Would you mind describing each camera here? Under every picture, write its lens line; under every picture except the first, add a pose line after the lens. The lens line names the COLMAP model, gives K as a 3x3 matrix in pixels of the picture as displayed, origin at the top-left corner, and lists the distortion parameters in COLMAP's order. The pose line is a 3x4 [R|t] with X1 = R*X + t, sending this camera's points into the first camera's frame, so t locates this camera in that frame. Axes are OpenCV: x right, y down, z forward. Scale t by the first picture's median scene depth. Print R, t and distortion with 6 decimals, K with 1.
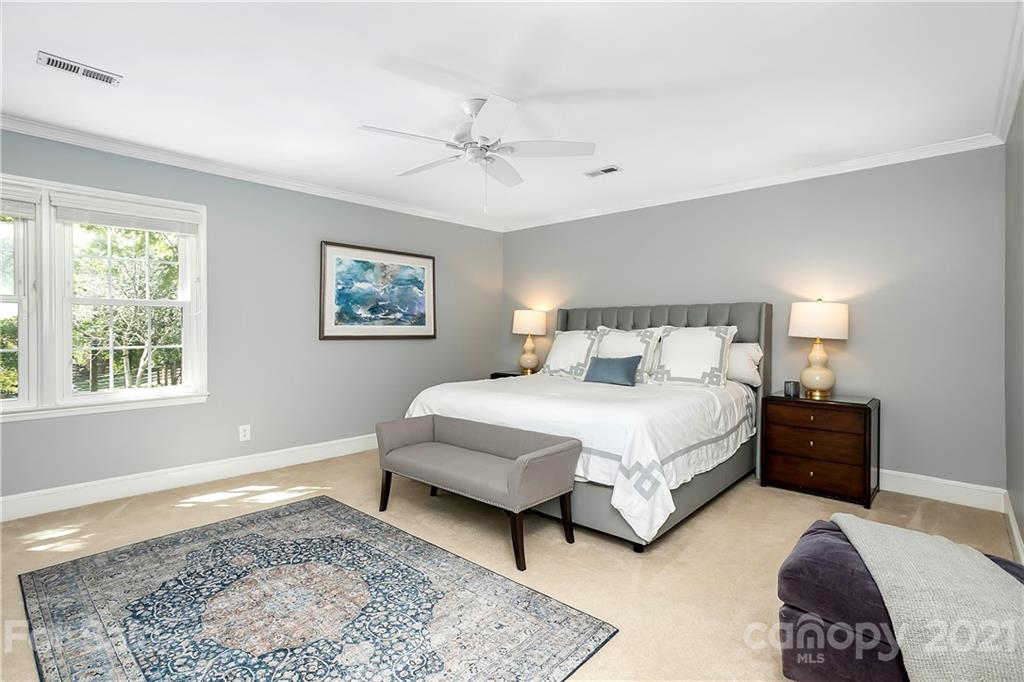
lens RADIAL K [[500.2, 0, 512.8], [0, 500.2, 335.2], [0, 0, 1]] dist [-0.015993, 0.001919]
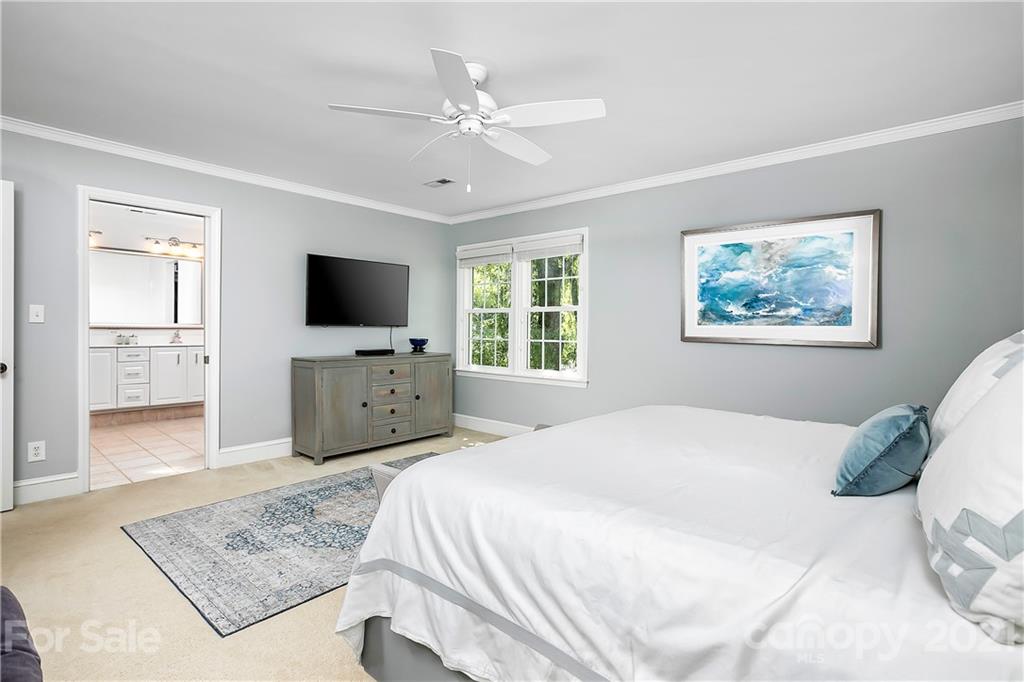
lens RADIAL K [[500.2, 0, 513.0], [0, 500.2, 337.8], [0, 0, 1]] dist [-0.015993, 0.001919]
pose [[0.006151, 0.018830, -0.999804, 0.484746], [-0.025892, 0.999490, 0.018665, -0.005740], [0.999646, 0.025772, 0.006636, 0.643607]]
